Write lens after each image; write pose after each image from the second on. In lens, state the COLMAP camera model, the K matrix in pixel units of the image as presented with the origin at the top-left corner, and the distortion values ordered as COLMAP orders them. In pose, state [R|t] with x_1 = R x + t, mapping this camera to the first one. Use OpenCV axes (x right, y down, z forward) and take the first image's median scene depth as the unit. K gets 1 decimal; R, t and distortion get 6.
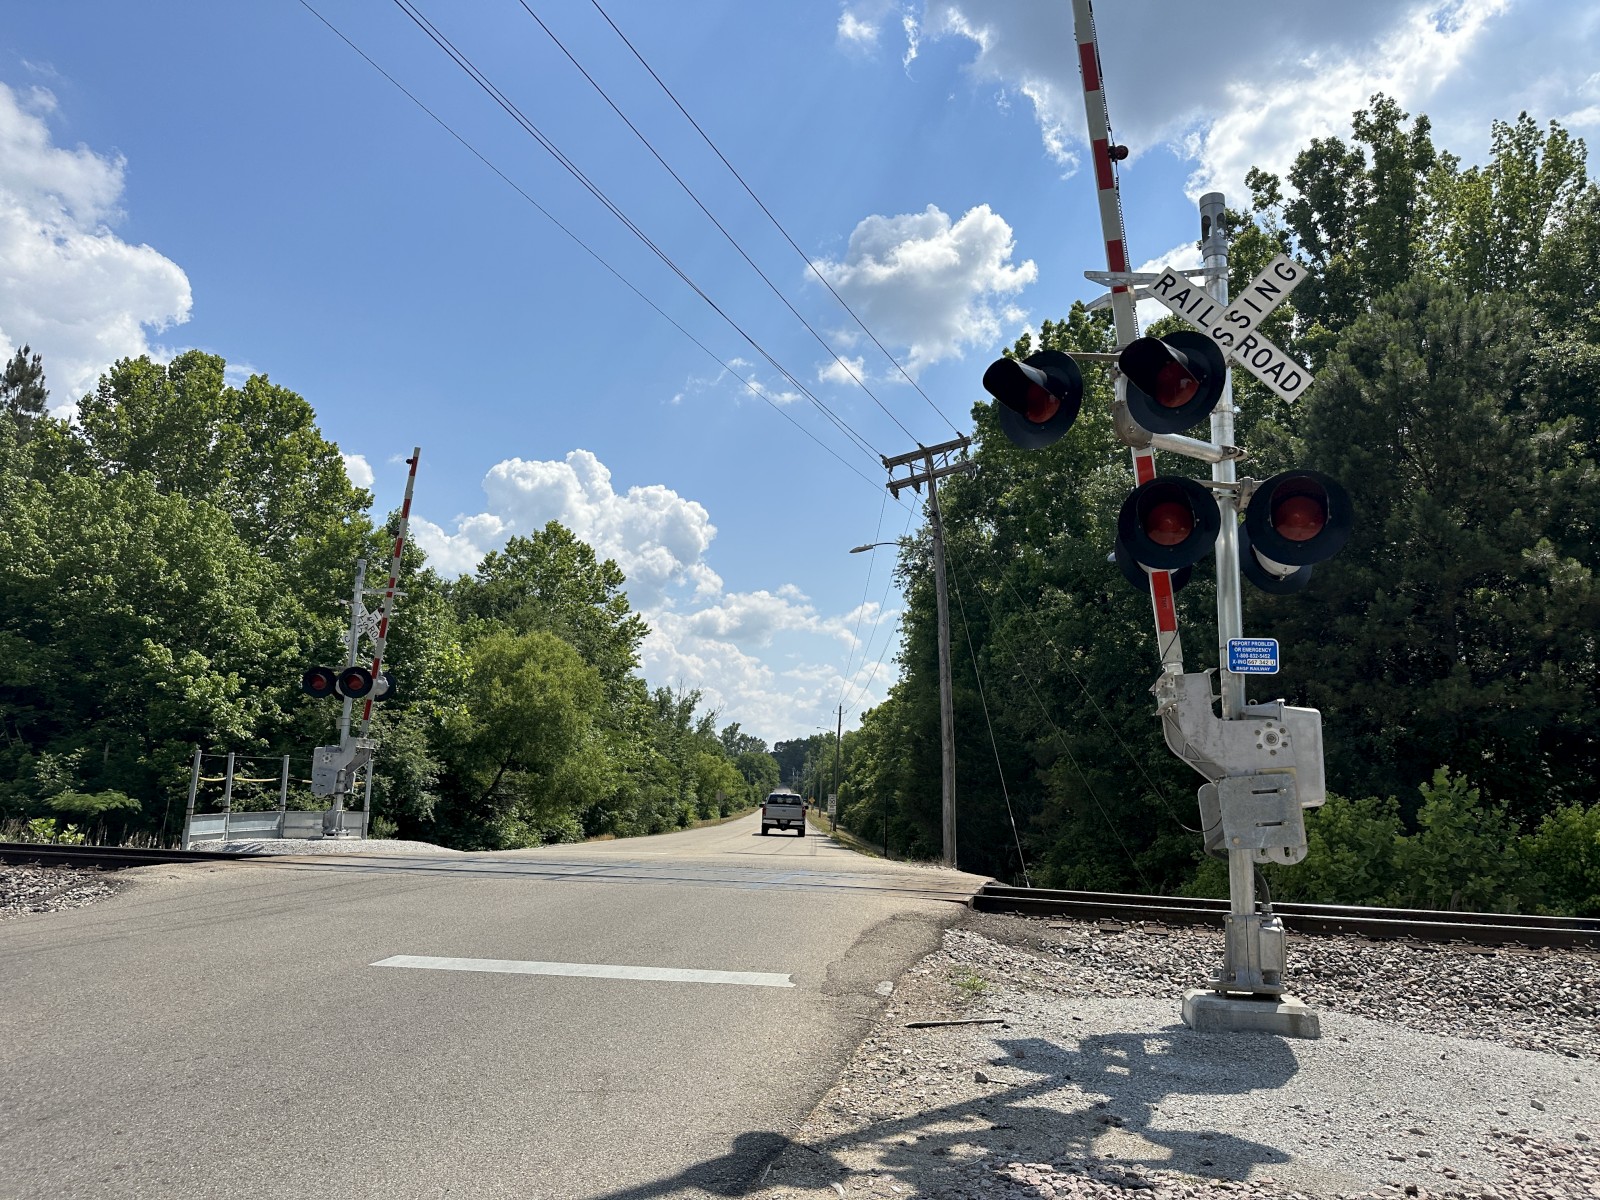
lens RADIAL K [[1125.6, 0, 800.0], [0, 1125.6, 600.0], [0, 0, 1]] dist [0.109385, -0.140518]
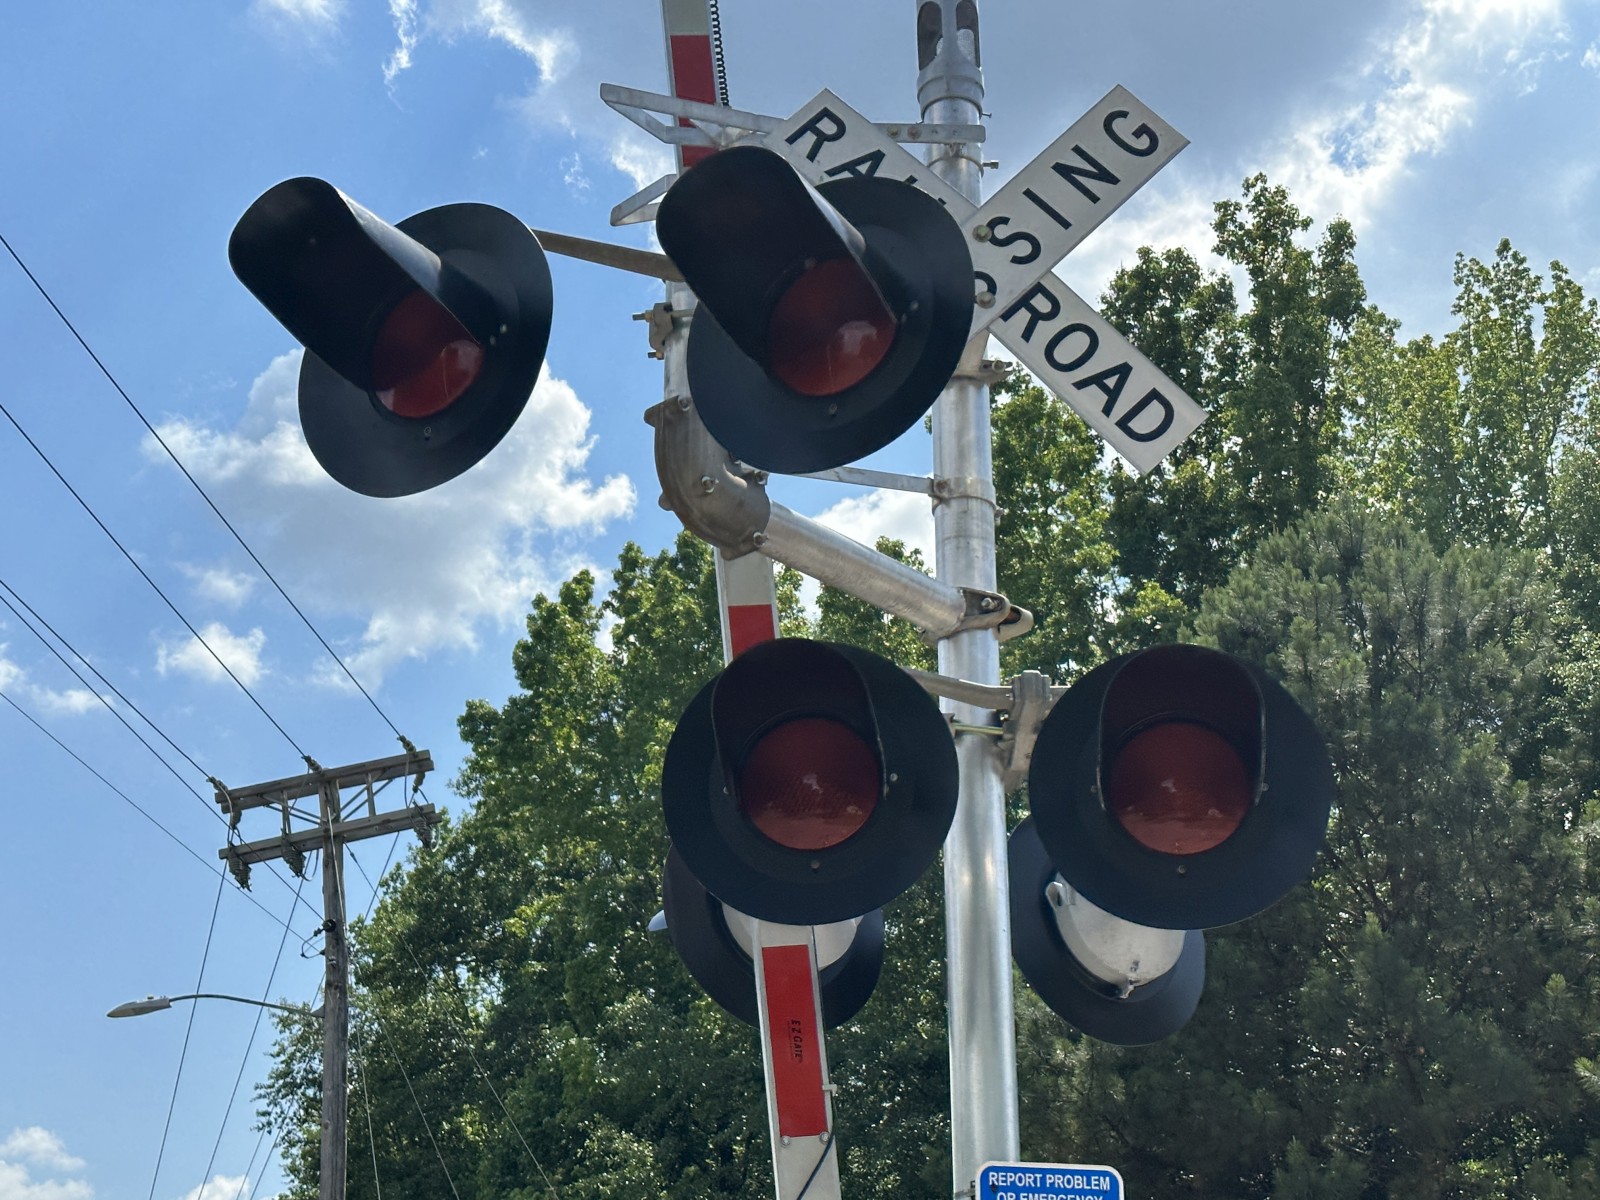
lens RADIAL K [[2326.3, 0, 828.4], [0, 2326.3, 603.6], [0, 0, 1]] dist [0.144432, -0.030595]
pose [[0.956881, 0.094007, 0.274849, 0.036595], [-0.025372, 0.969618, -0.243305, 0.010730], [-0.289371, 0.225841, 0.930194, 0.095571]]
